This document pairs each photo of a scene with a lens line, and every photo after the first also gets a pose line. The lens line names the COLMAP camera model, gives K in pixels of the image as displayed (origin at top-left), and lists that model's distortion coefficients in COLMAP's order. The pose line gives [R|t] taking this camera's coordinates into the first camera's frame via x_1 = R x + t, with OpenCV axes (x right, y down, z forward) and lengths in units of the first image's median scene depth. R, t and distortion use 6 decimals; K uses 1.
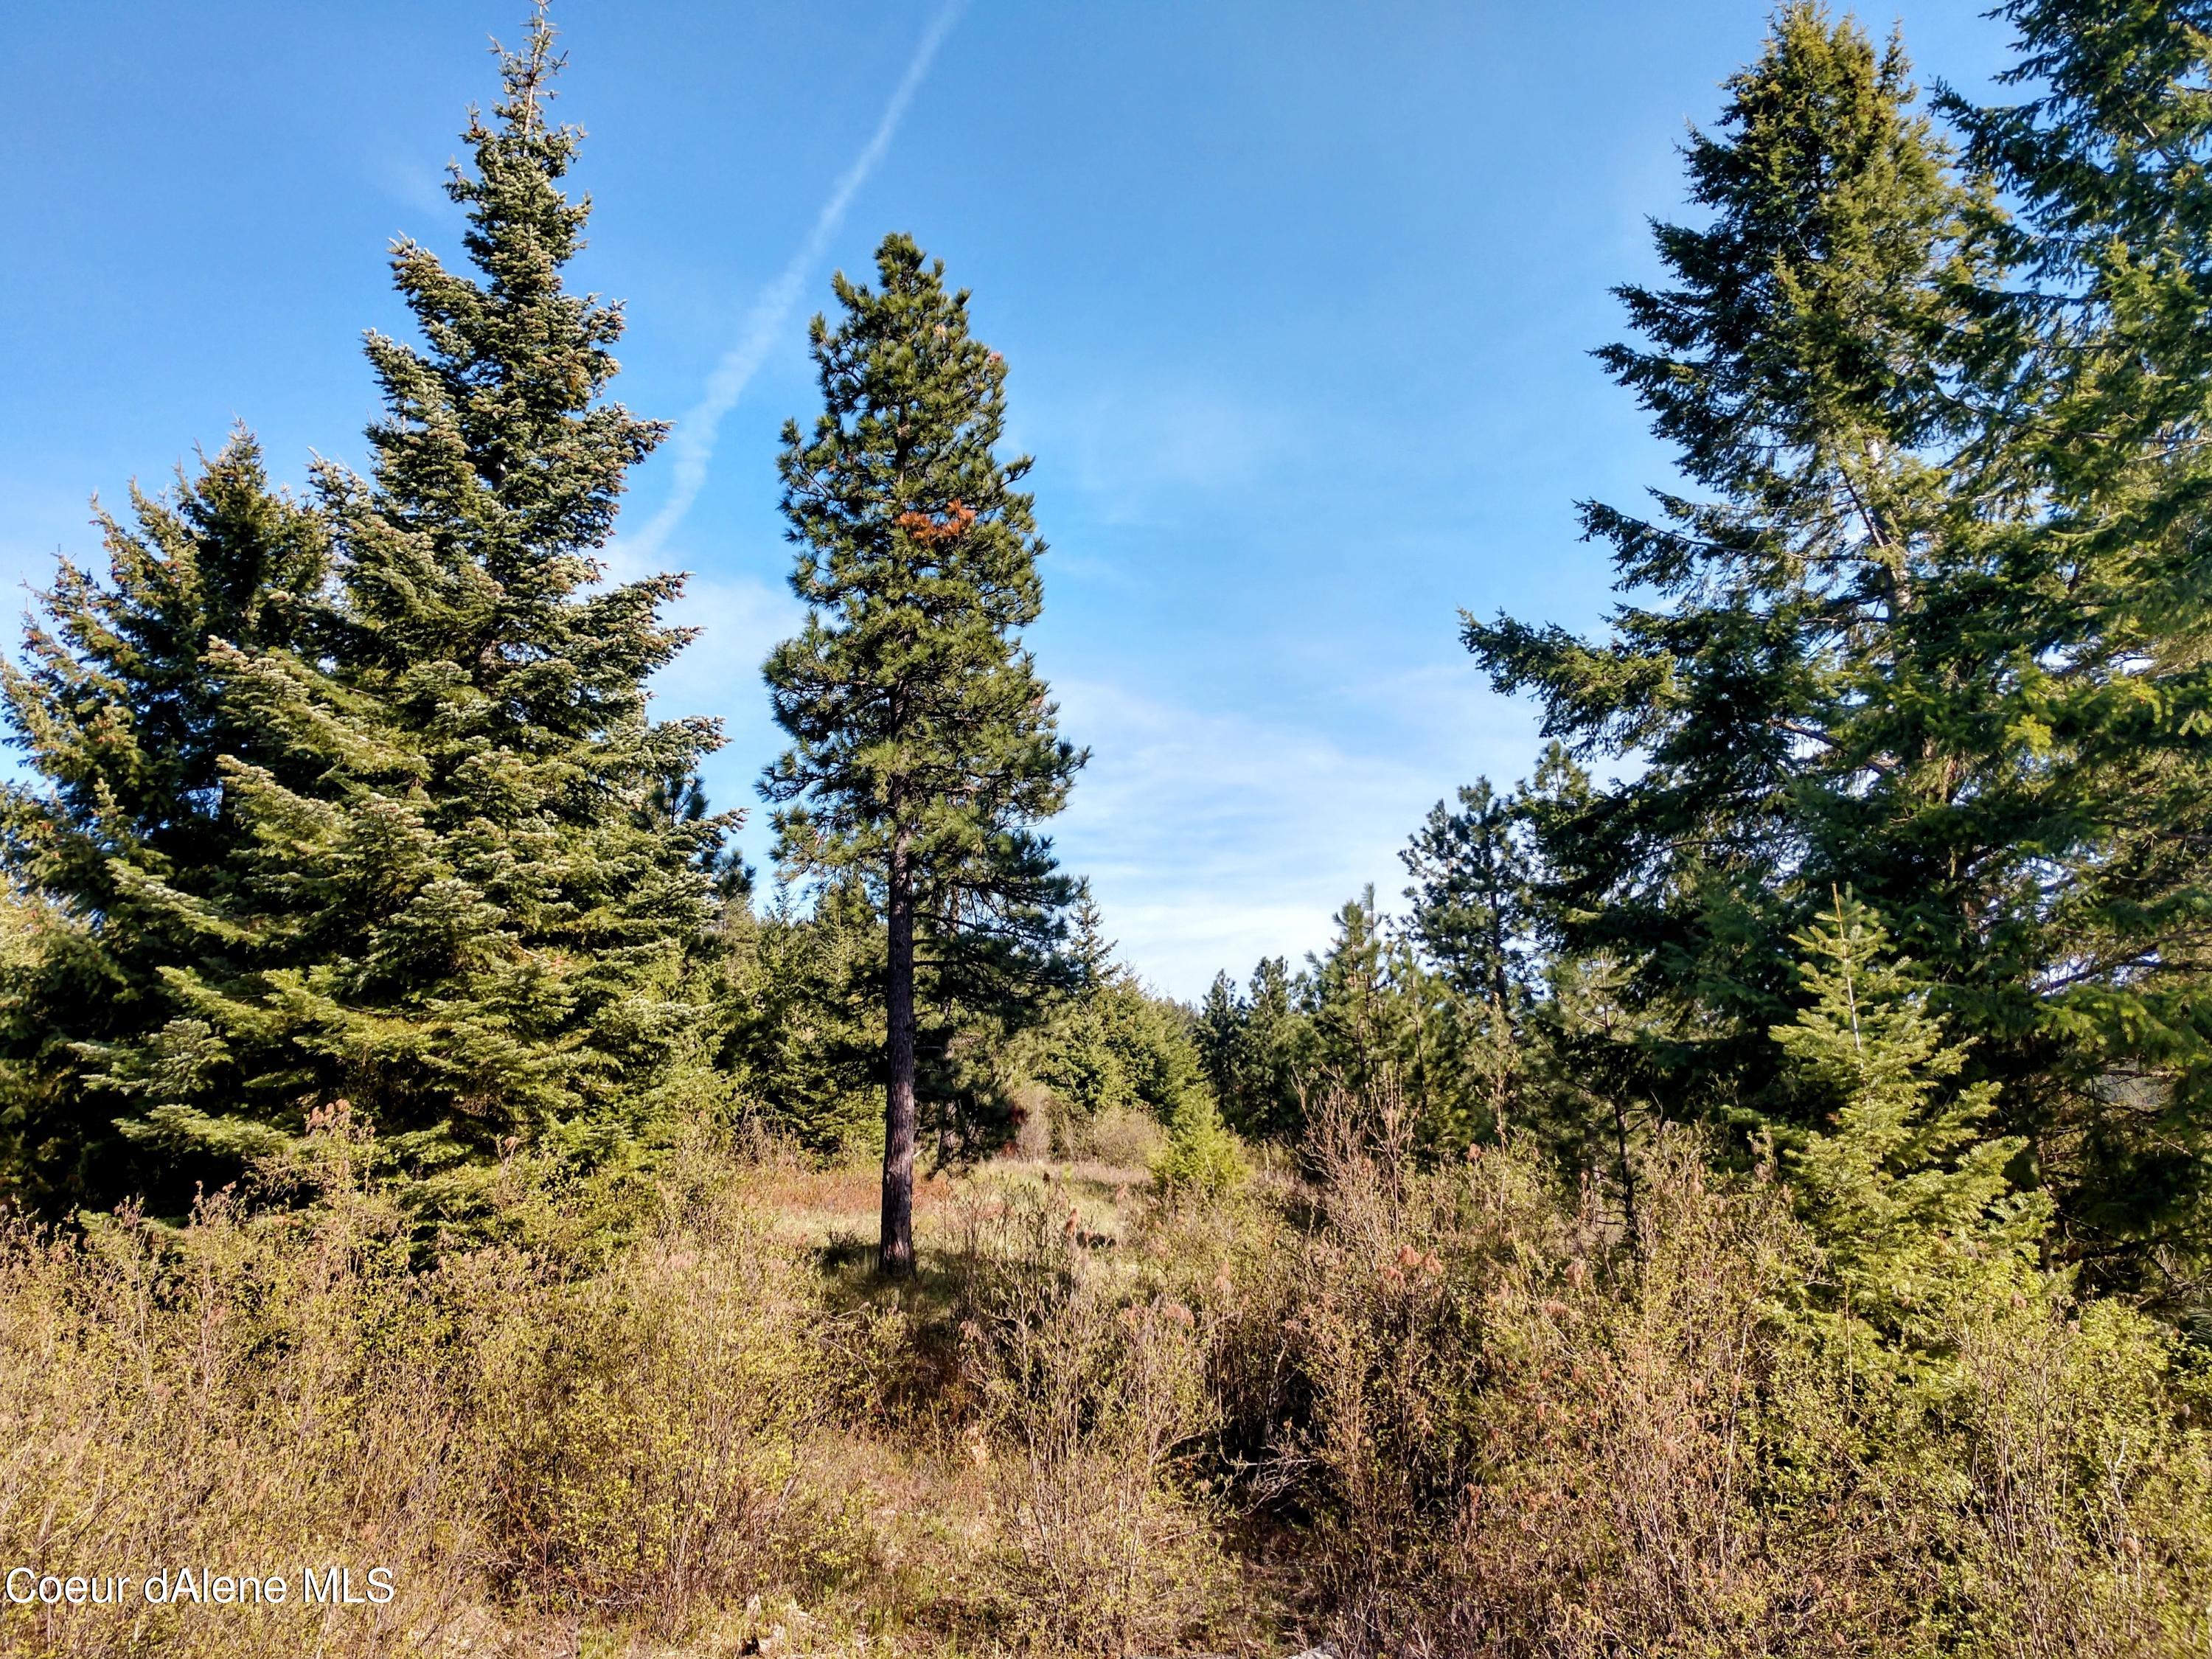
lens RADIAL K [[1738.4, 0, 1109.2], [0, 1738.4, 819.6], [0, 0, 1]] dist [0.057612, -0.010536]
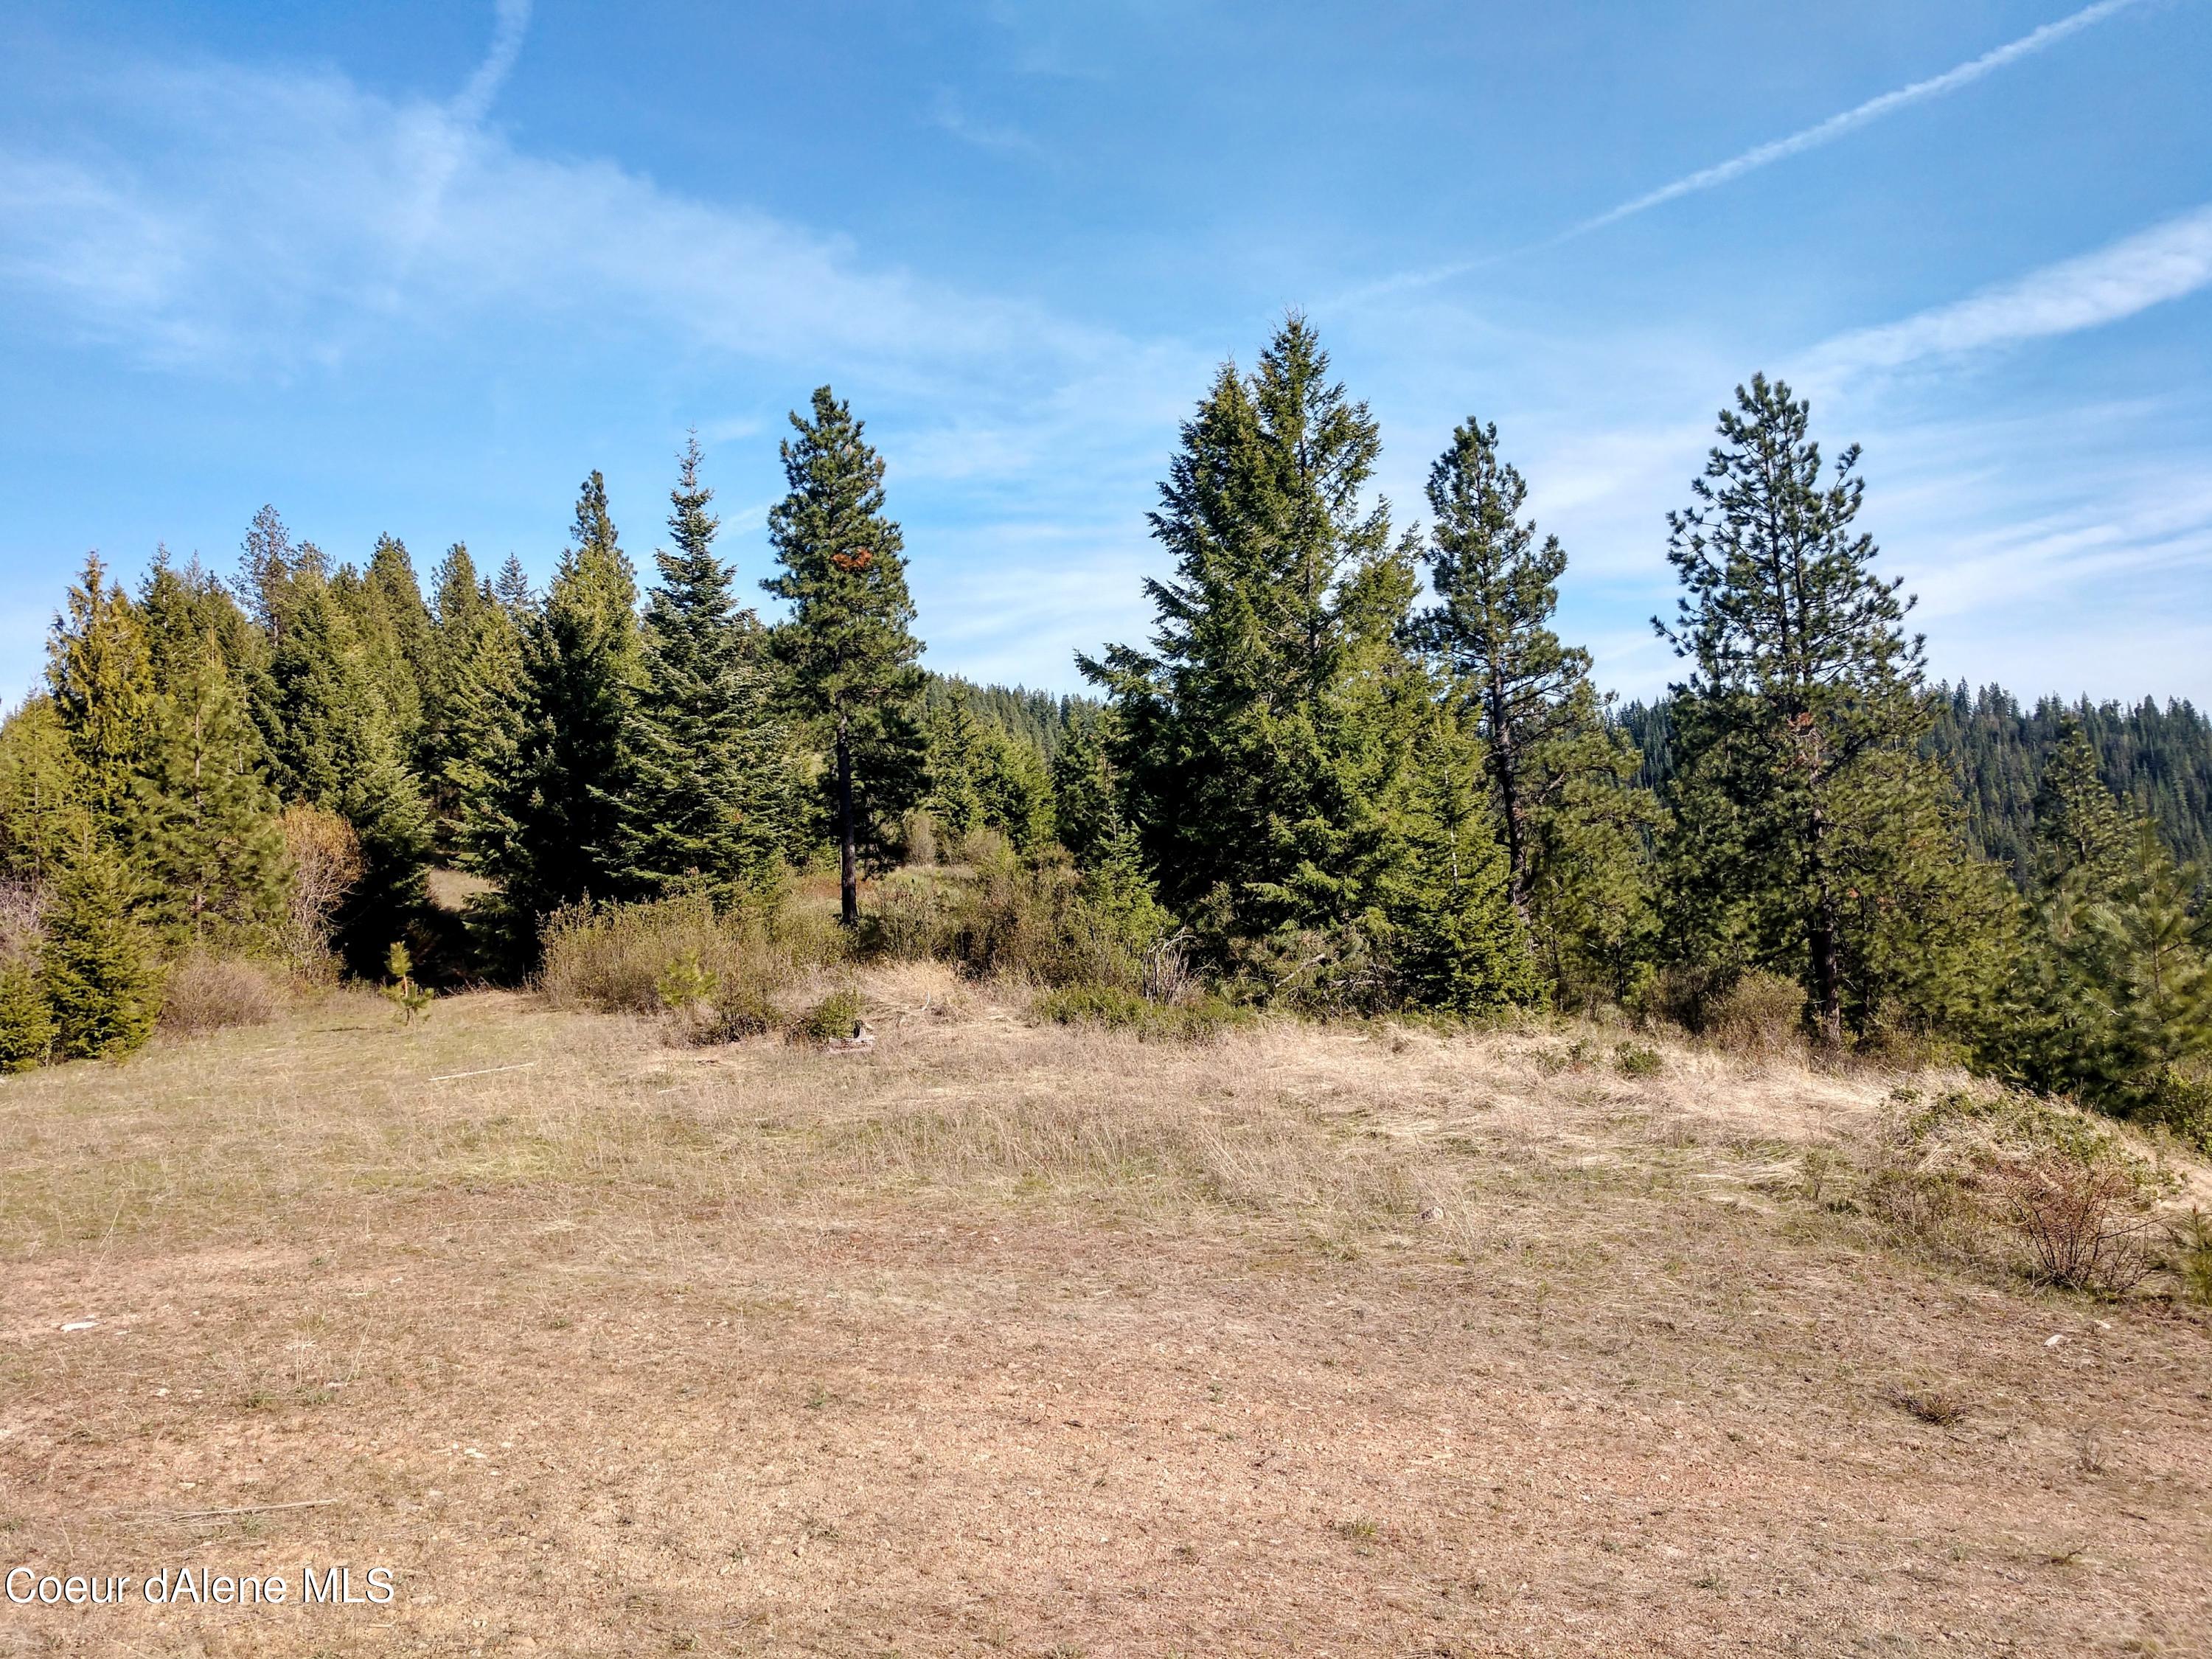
lens RADIAL K [[1738.4, 0, 1109.2], [0, 1738.4, 819.6], [0, 0, 1]] dist [0.057612, -0.010536]
pose [[0.998330, -0.028013, 0.050531, 0.085146], [0.018731, 0.984284, 0.175596, -0.222471], [-0.054656, -0.174356, 0.983165, -1.030443]]
